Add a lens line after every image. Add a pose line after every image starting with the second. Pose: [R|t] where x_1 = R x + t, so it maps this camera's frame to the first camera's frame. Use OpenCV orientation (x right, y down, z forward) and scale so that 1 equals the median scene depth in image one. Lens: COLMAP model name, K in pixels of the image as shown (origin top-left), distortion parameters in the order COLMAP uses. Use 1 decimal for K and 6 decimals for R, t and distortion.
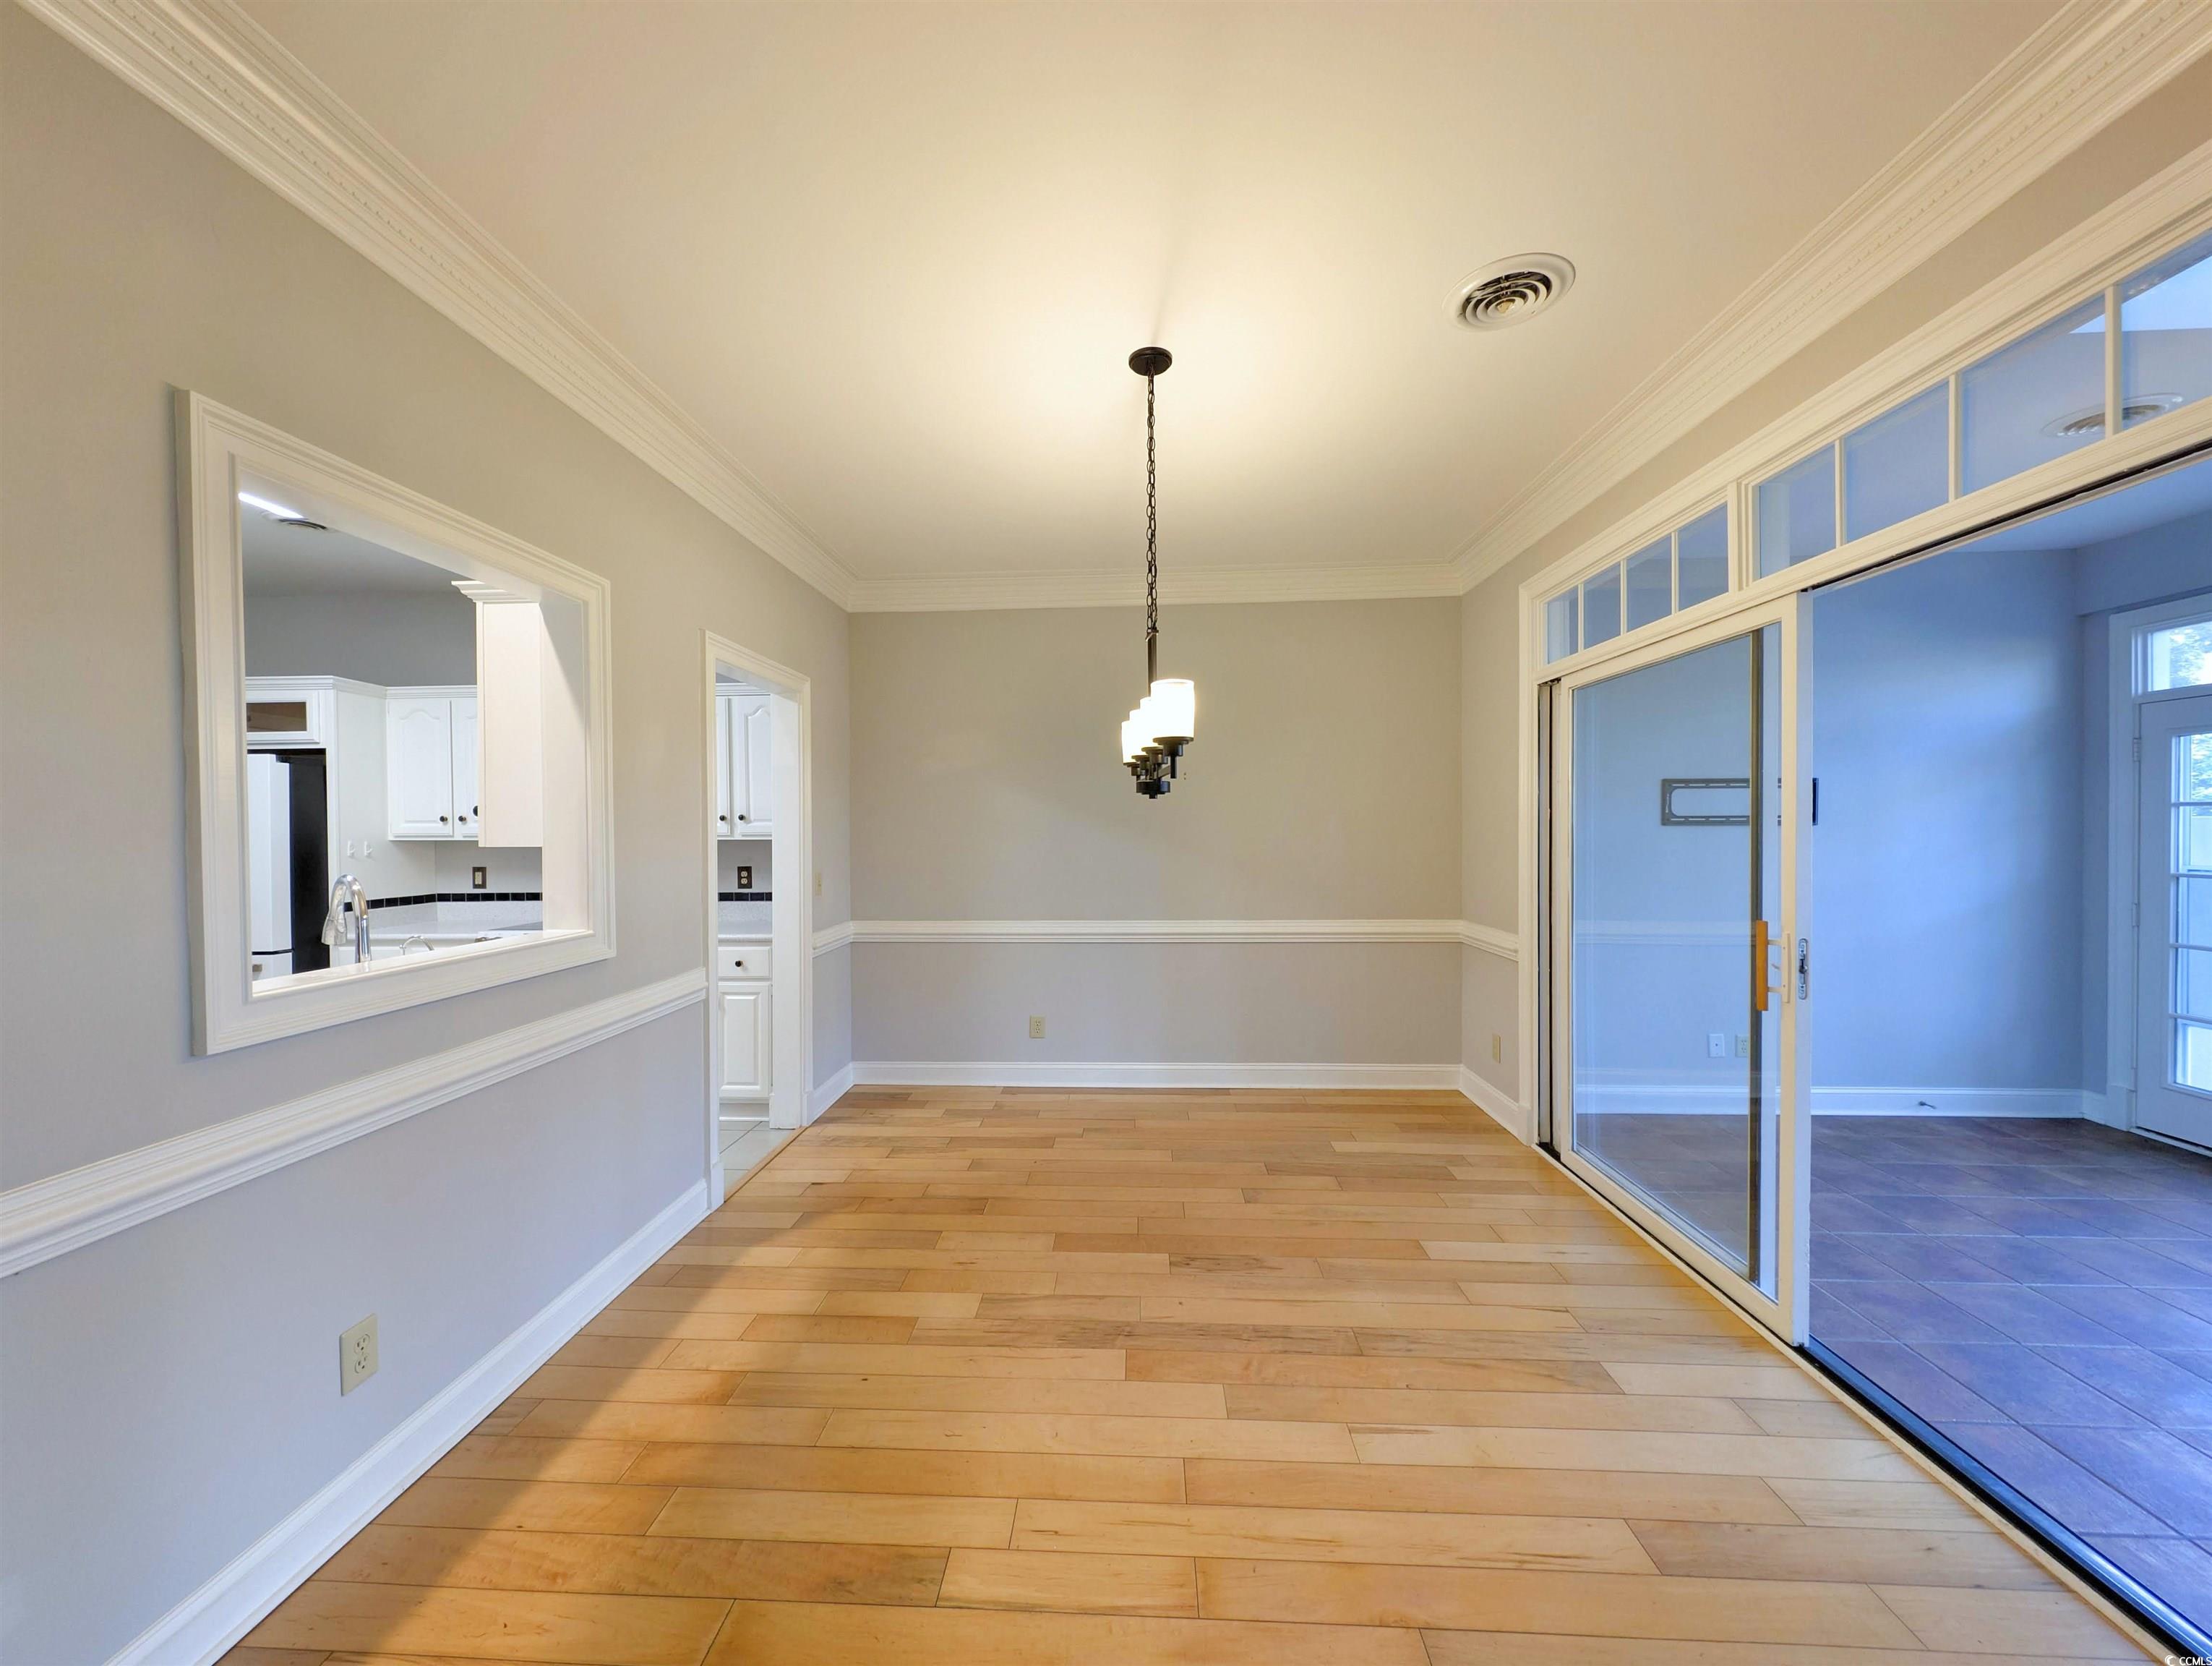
lens RADIAL K [[829.5, 0, 1094.2], [0, 829.5, 839.7], [0, 0, 1]] dist [0.016272, -0.007589]
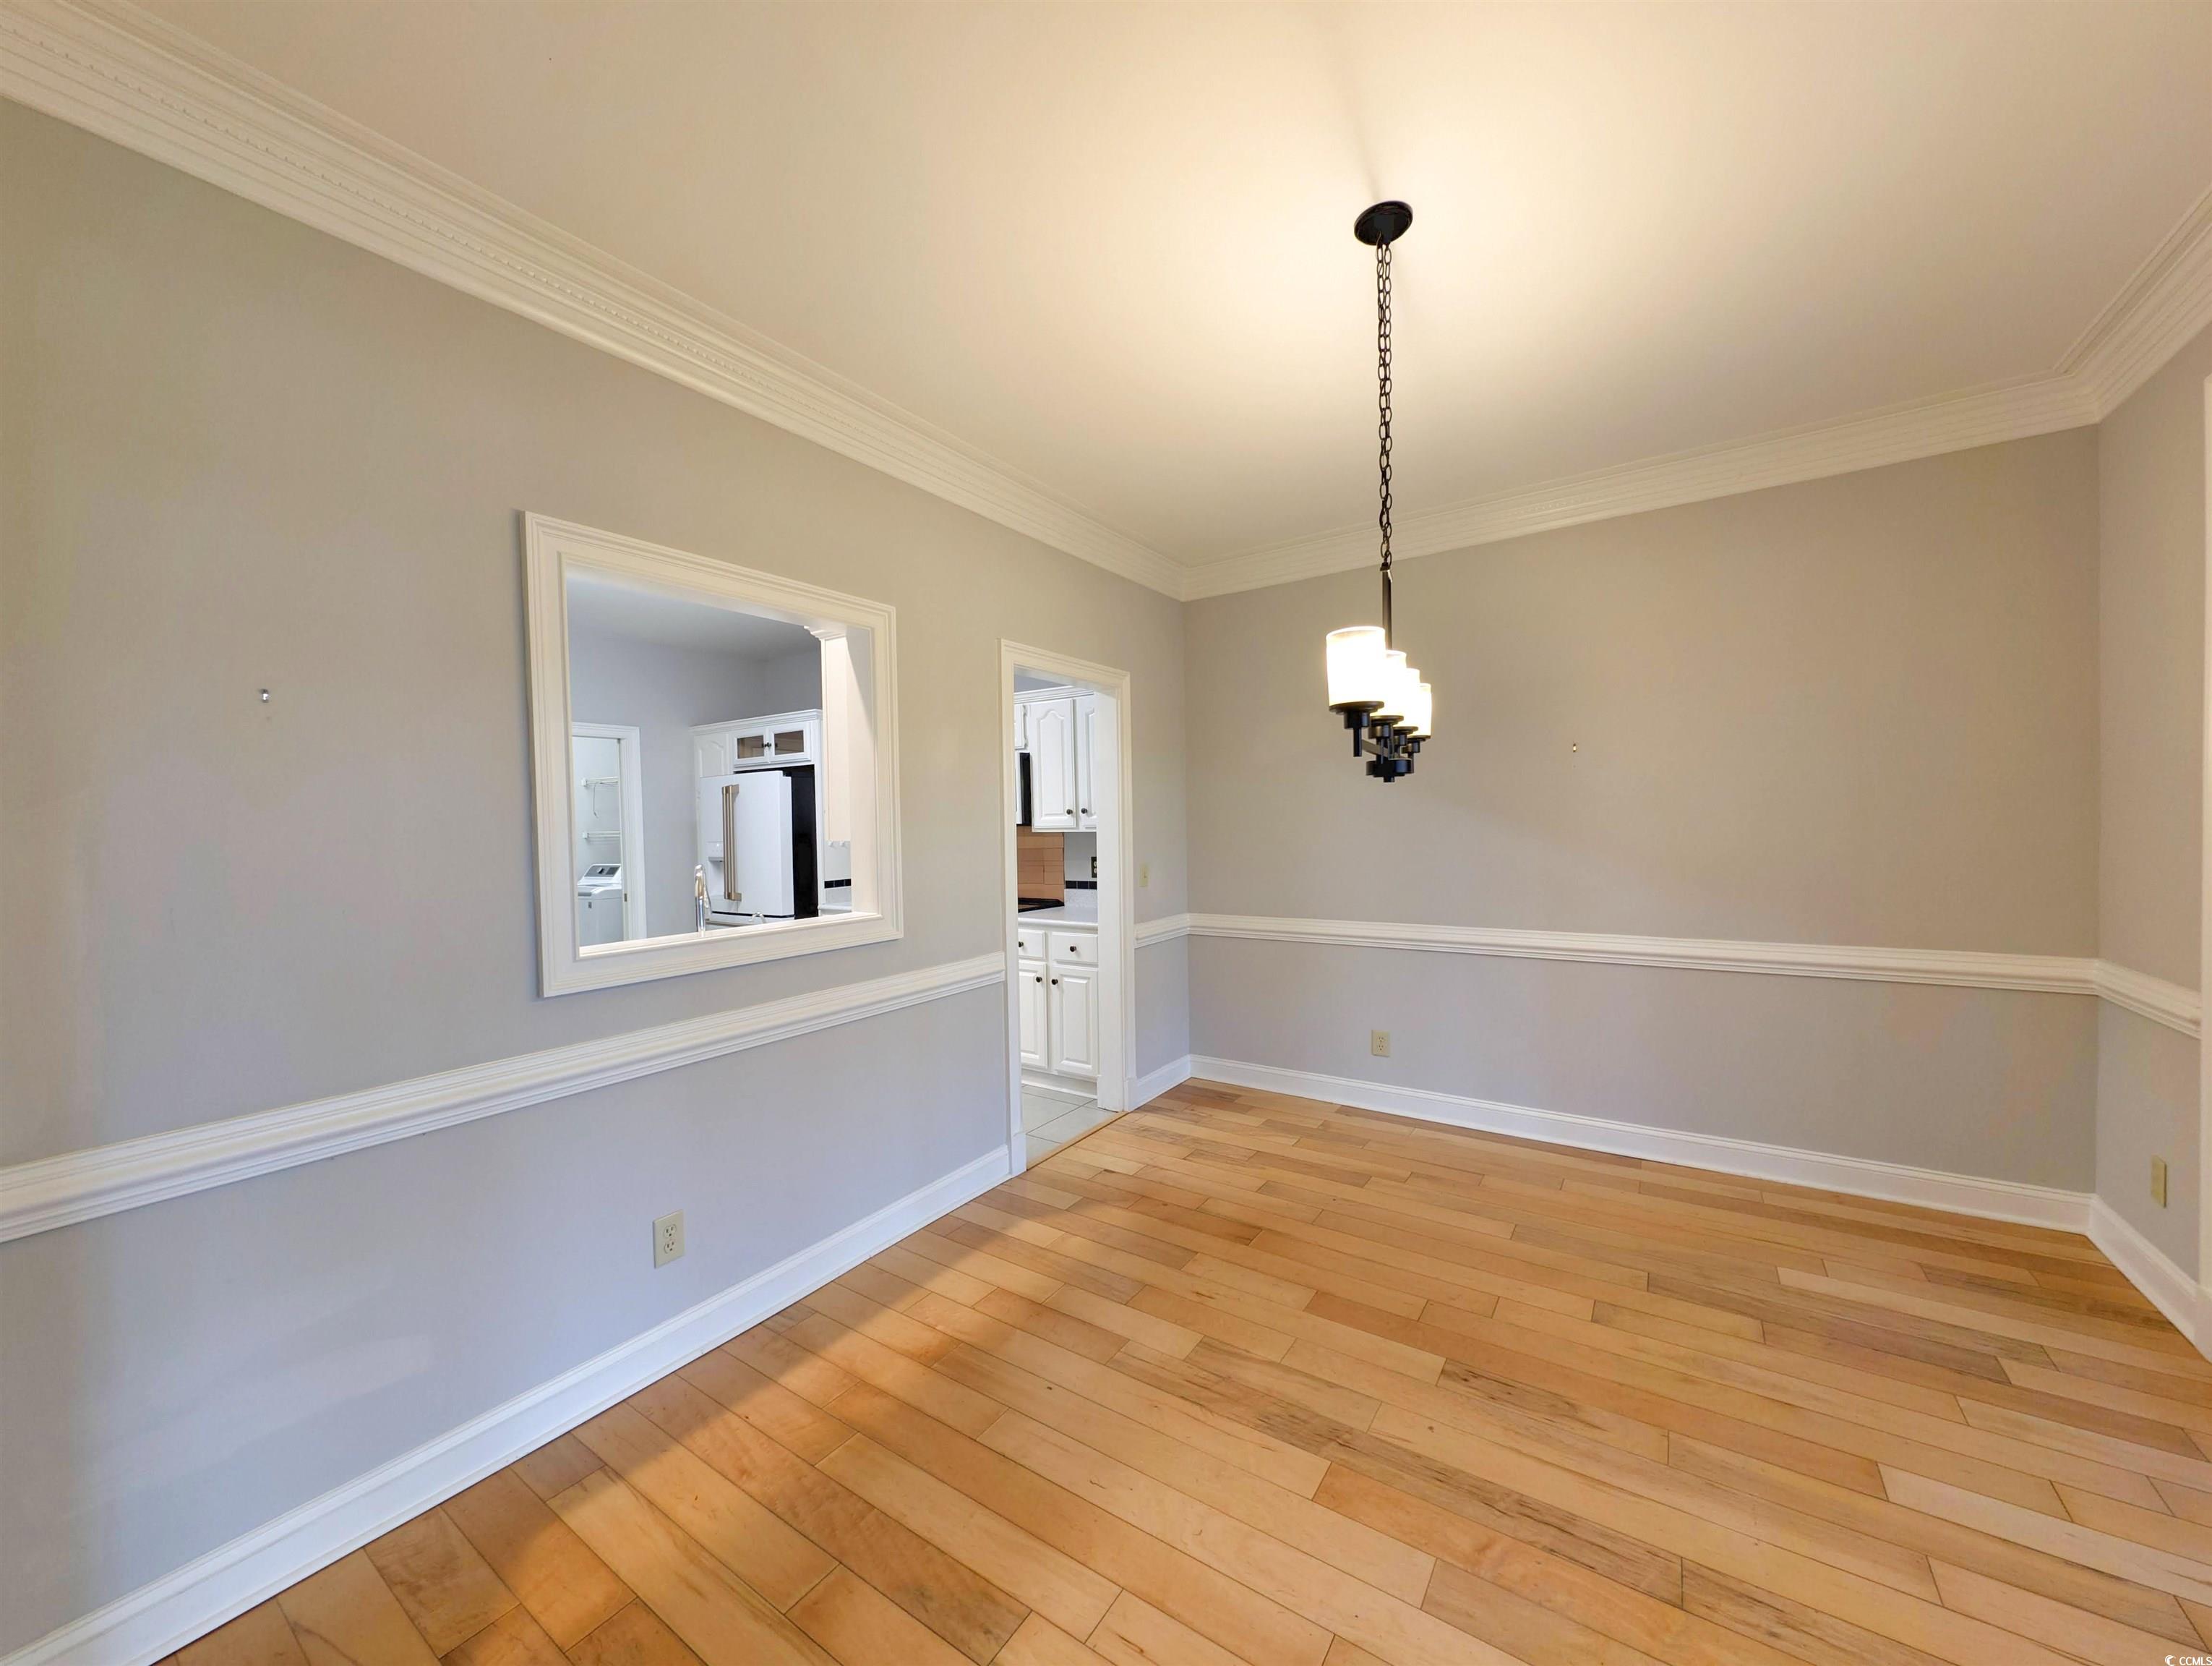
lens RADIAL K [[829.5, 0, 1094.2], [0, 829.5, 839.7], [0, 0, 1]] dist [0.016272, -0.007589]
pose [[0.853952, 0.001000, -0.520351, 0.180176], [0.006726, 0.999893, 0.012958, -0.005061], [0.520308, -0.014565, 0.853854, 0.131685]]
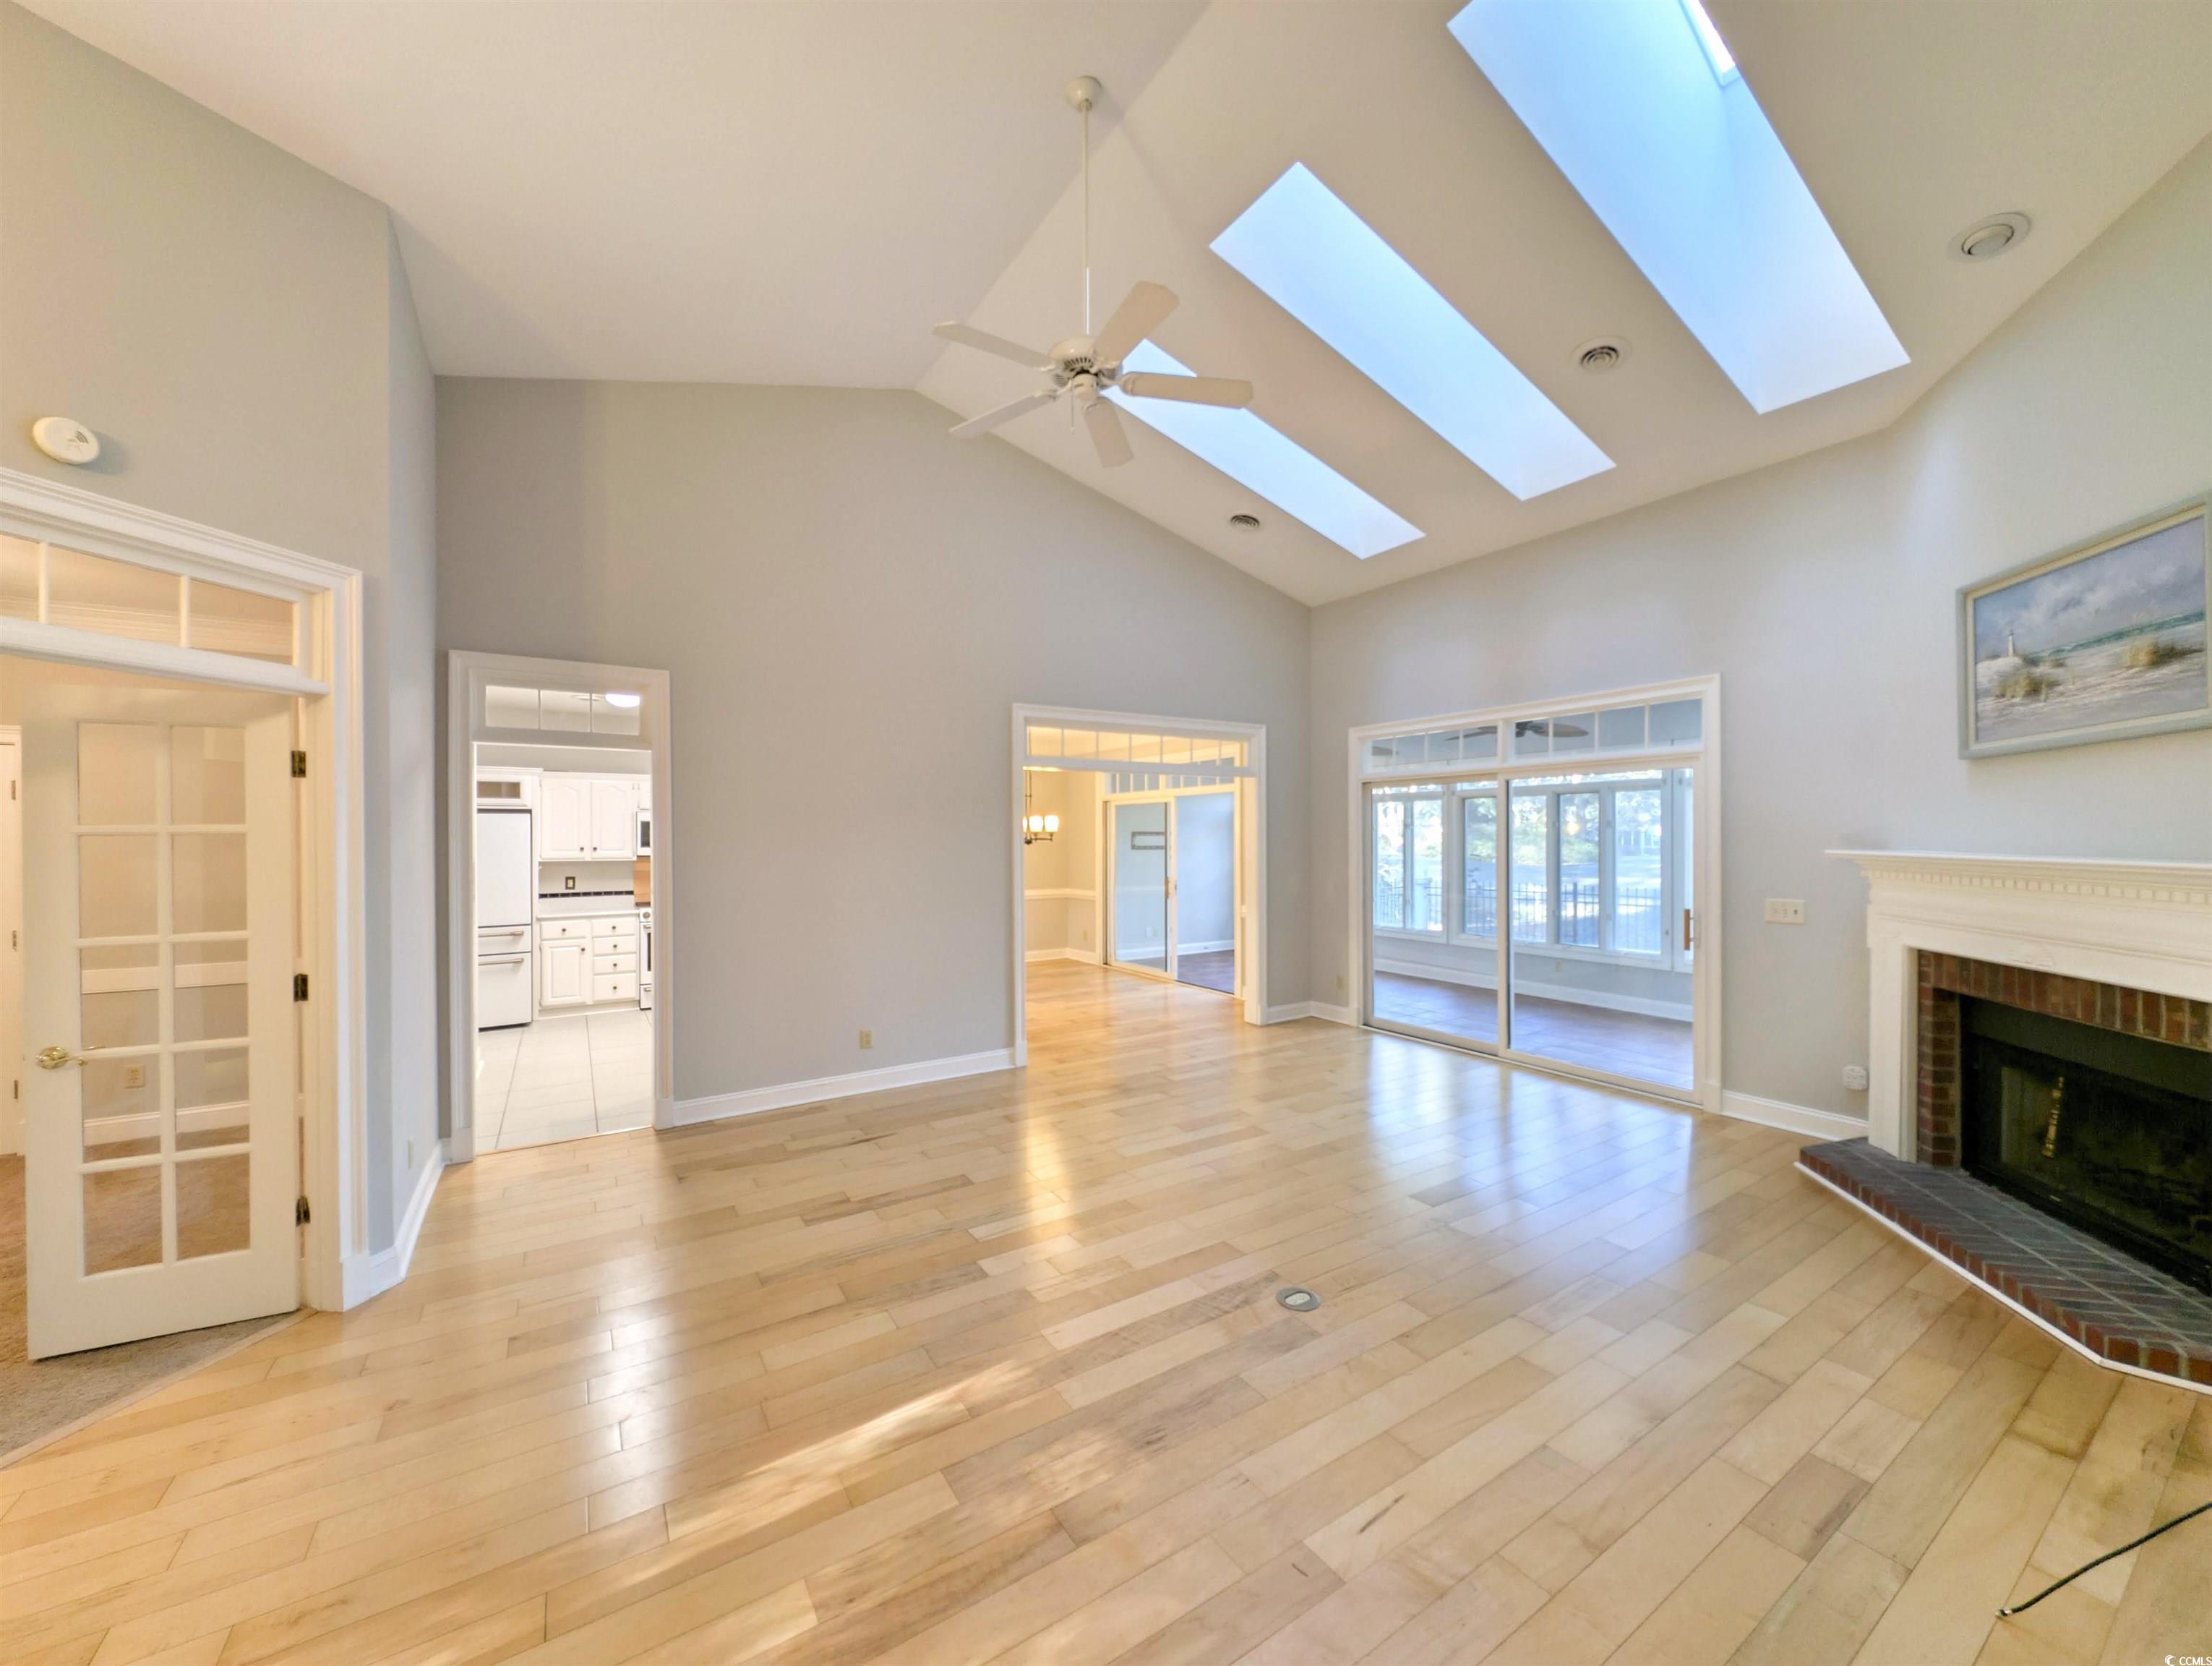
lens RADIAL K [[829.5, 0, 1094.2], [0, 829.5, 839.7], [0, 0, 1]] dist [0.016272, -0.007589]
pose [[0.813419, 0.003066, 0.581670, -1.224317], [0.005519, 0.999900, -0.012990, -0.019913], [-0.581652, 0.013777, 0.813321, -1.381571]]
